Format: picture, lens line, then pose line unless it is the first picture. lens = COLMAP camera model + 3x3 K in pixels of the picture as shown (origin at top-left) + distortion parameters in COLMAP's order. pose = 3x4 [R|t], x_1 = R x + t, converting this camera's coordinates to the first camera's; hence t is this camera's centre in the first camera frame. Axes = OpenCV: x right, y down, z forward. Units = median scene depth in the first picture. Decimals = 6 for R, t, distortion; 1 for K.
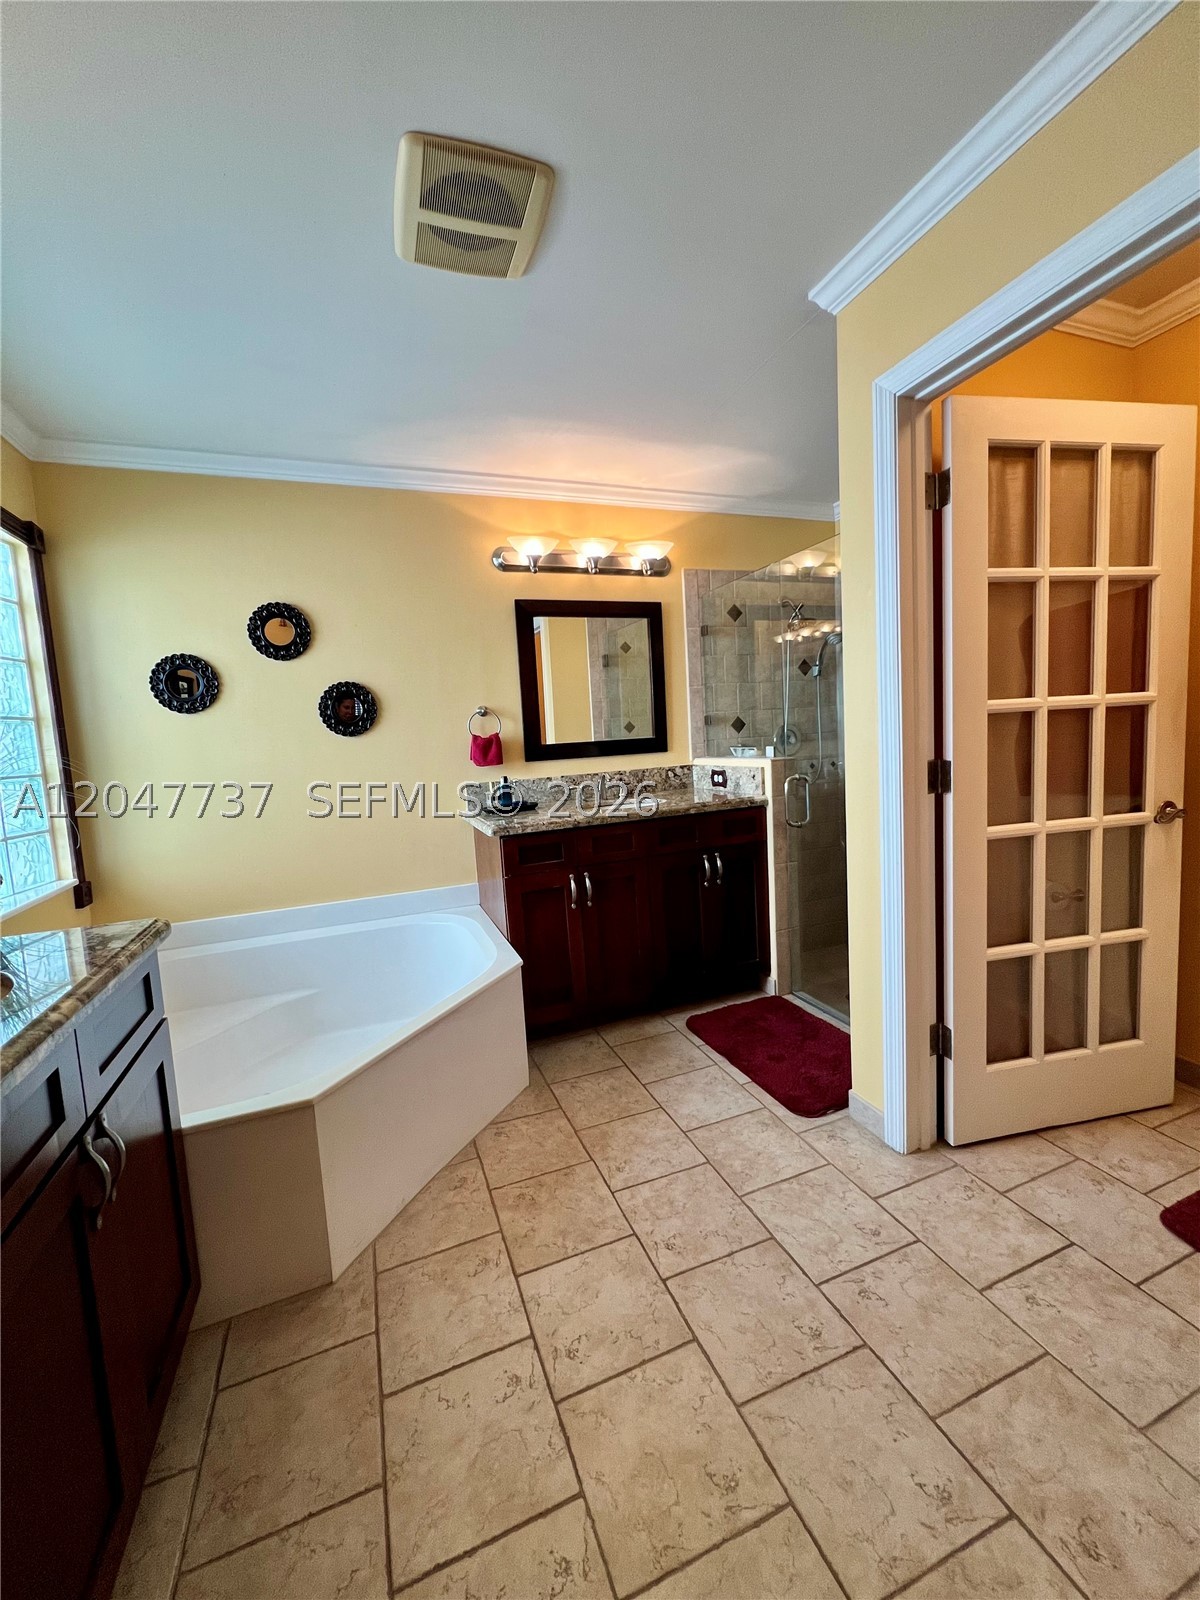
lens RADIAL K [[637.9, 0, 603.6], [0, 637.9, 797.3], [0, 0, 1]] dist [-0.003515, -0.000134]
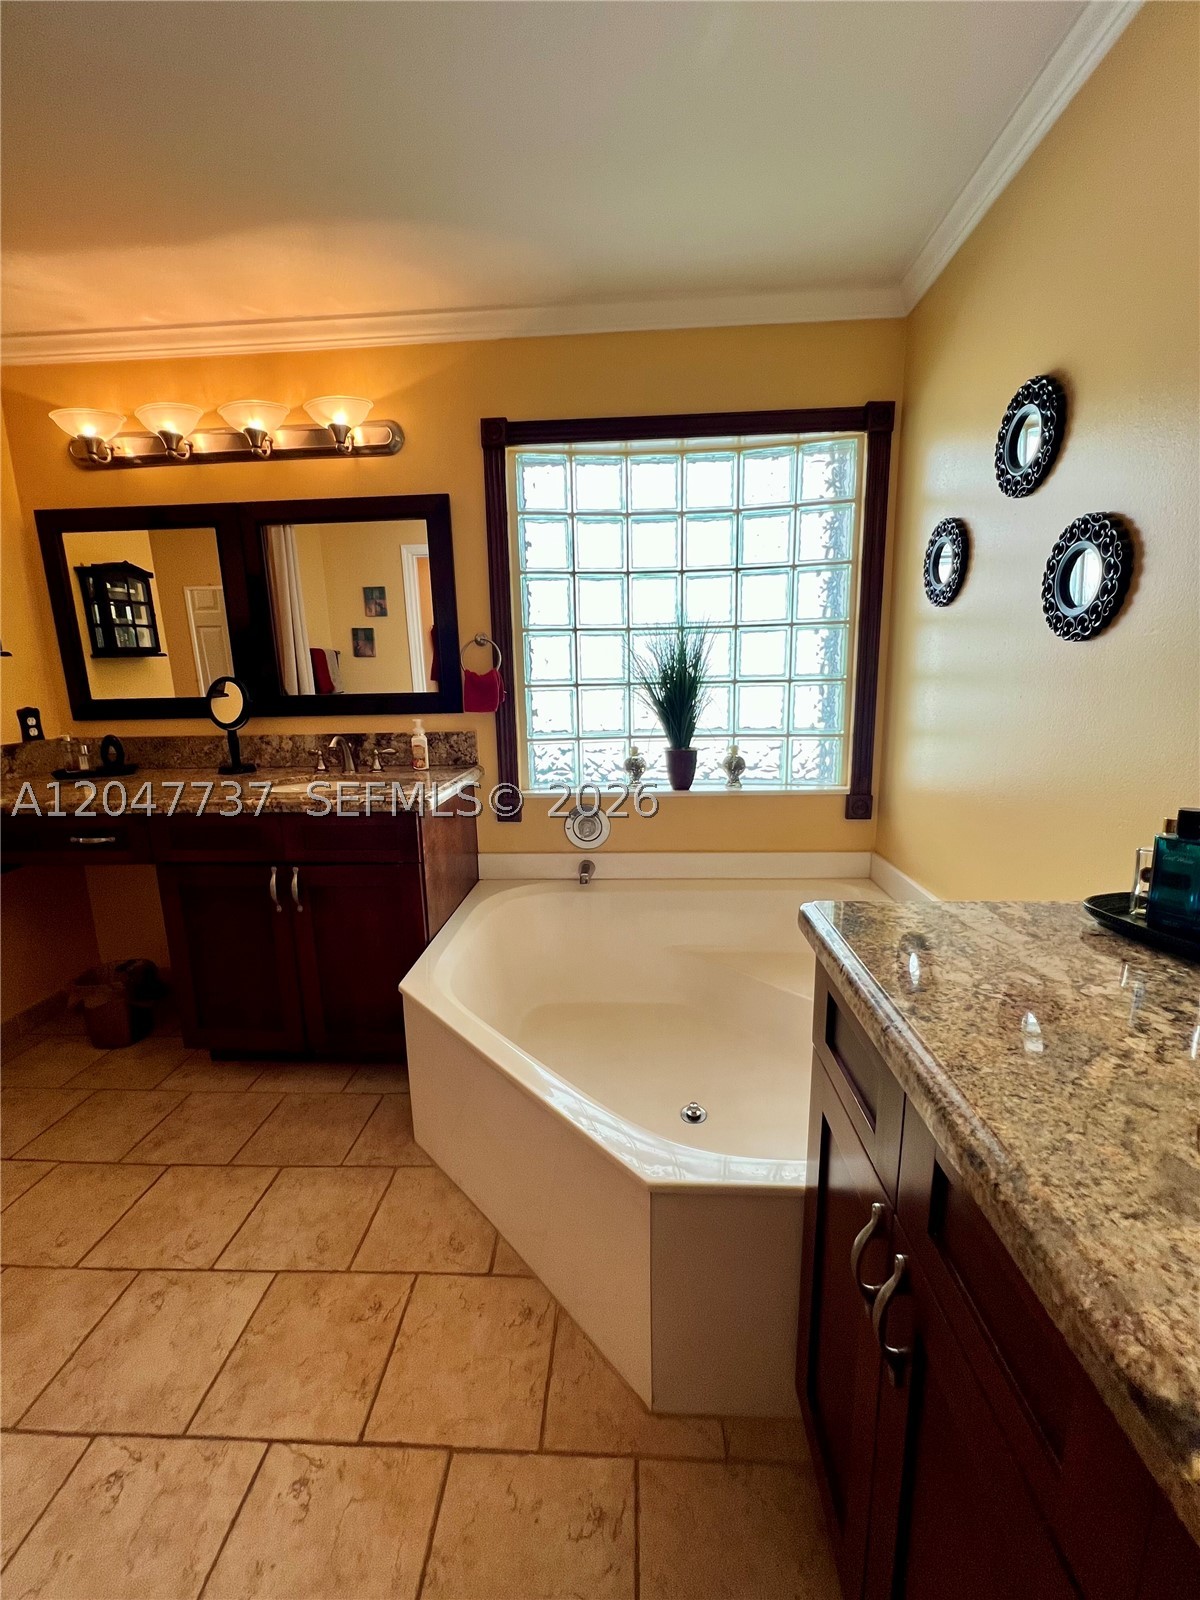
lens RADIAL K [[641.6, 0, 600.0], [0, 641.6, 800.0], [0, 0, 1]] dist [-0.001228, -0.000235]
pose [[-0.407040, 0.241762, -0.880835, 0.283126], [-0.047748, 0.957386, 0.284837, -0.163798], [0.912162, 0.157998, -0.378151, 1.449100]]
